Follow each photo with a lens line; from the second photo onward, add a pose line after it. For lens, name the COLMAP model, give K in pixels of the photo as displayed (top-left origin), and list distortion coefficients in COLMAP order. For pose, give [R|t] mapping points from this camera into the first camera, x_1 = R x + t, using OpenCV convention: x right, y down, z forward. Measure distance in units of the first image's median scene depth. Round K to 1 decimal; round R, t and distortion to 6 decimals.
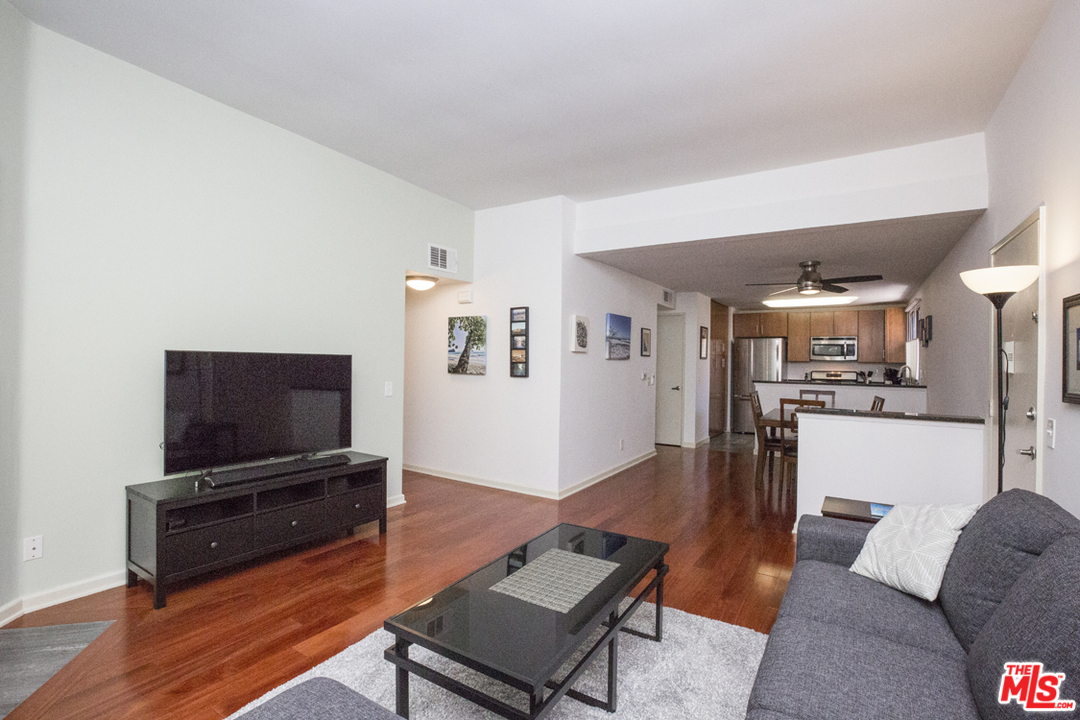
lens RADIAL K [[500.5, 0, 540.0], [0, 500.5, 360.0], [0, 0, 1]] dist [-0.041531, 0.000030]
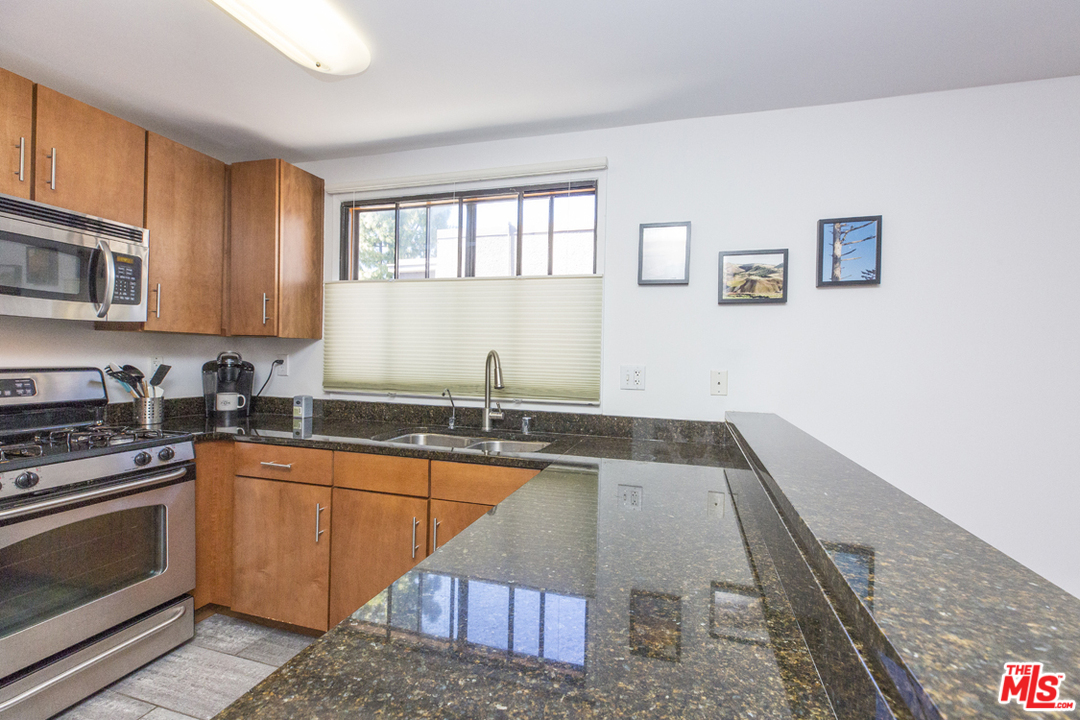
lens RADIAL K [[483.6, 0, 544.1], [0, 483.6, 360.5], [0, 0, 1]] dist [0.002388, 0.000198]
pose [[-0.276145, -0.028490, 0.960694, 0.344427], [-0.030652, 0.999313, 0.020825, 0.007945], [-0.960627, -0.023697, -0.276828, 0.866140]]
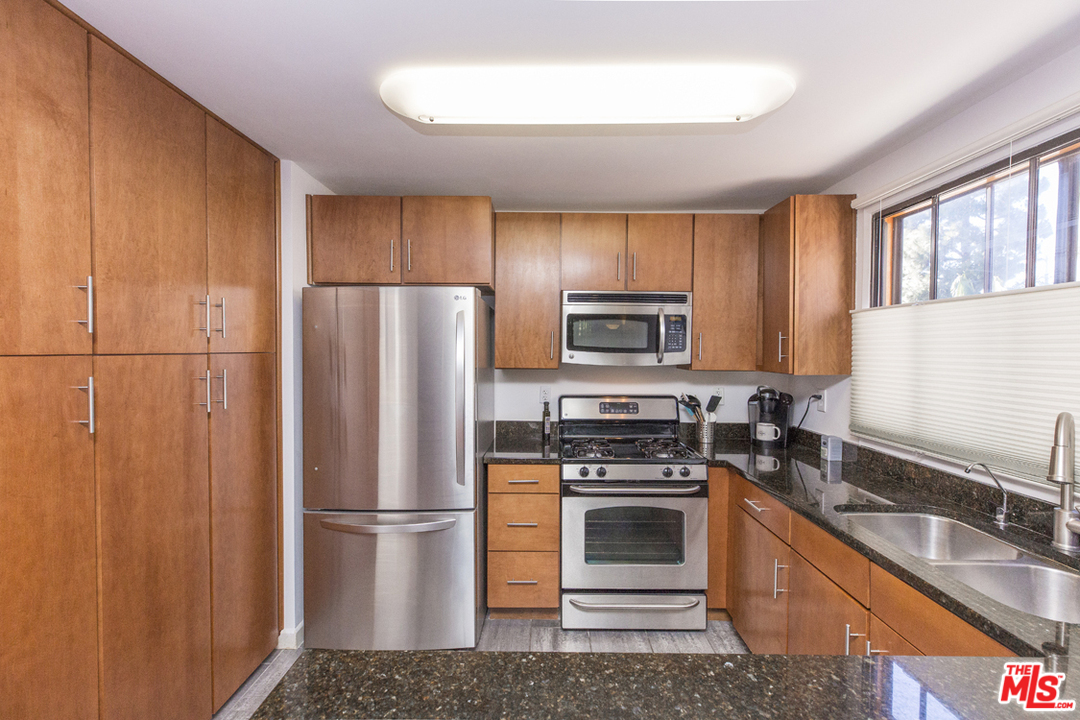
lens RADIAL K [[483.6, 0, 544.1], [0, 483.6, 360.5], [0, 0, 1]] dist [0.002388, 0.000198]
pose [[0.841489, -0.020291, 0.539894, 0.387423], [0.002375, 0.999424, 0.033861, -0.013694], [-0.540270, -0.027211, 0.841052, 0.778571]]
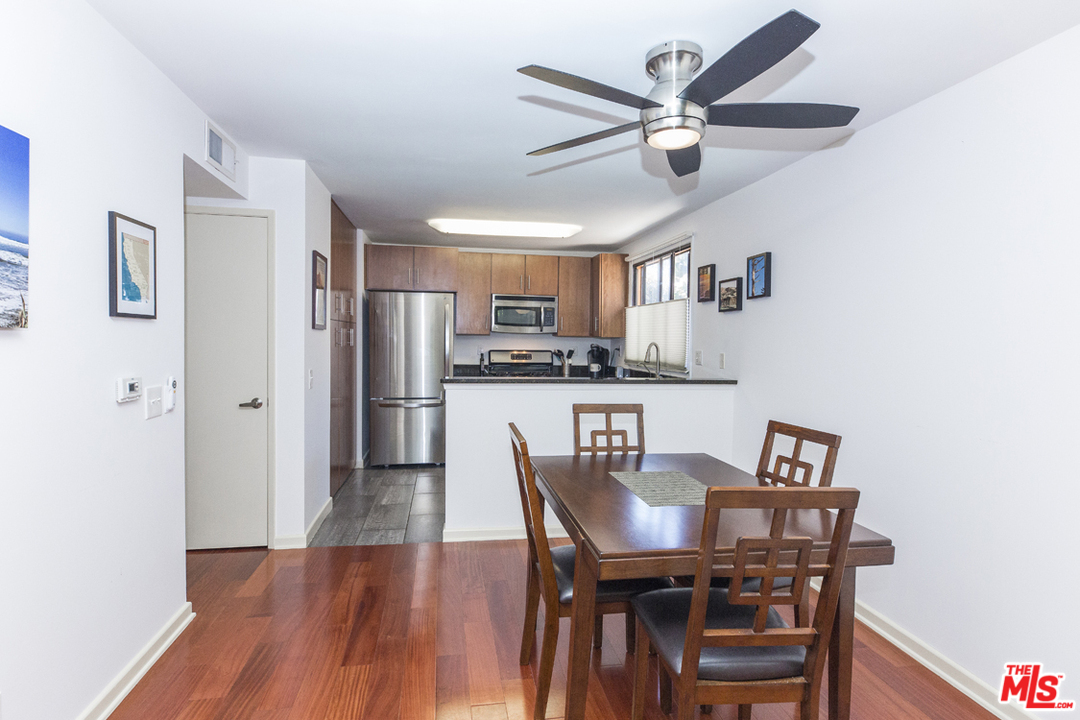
lens RADIAL K [[564.5, 0, 540.0], [0, 564.5, 360.0], [0, 0, 1]] dist [0.001722, 0.000100]
pose [[0.736017, -0.027490, 0.676404, 0.125993], [-0.008380, 0.998729, 0.049708, -0.000990], [-0.676911, -0.042254, 0.734851, 0.467364]]
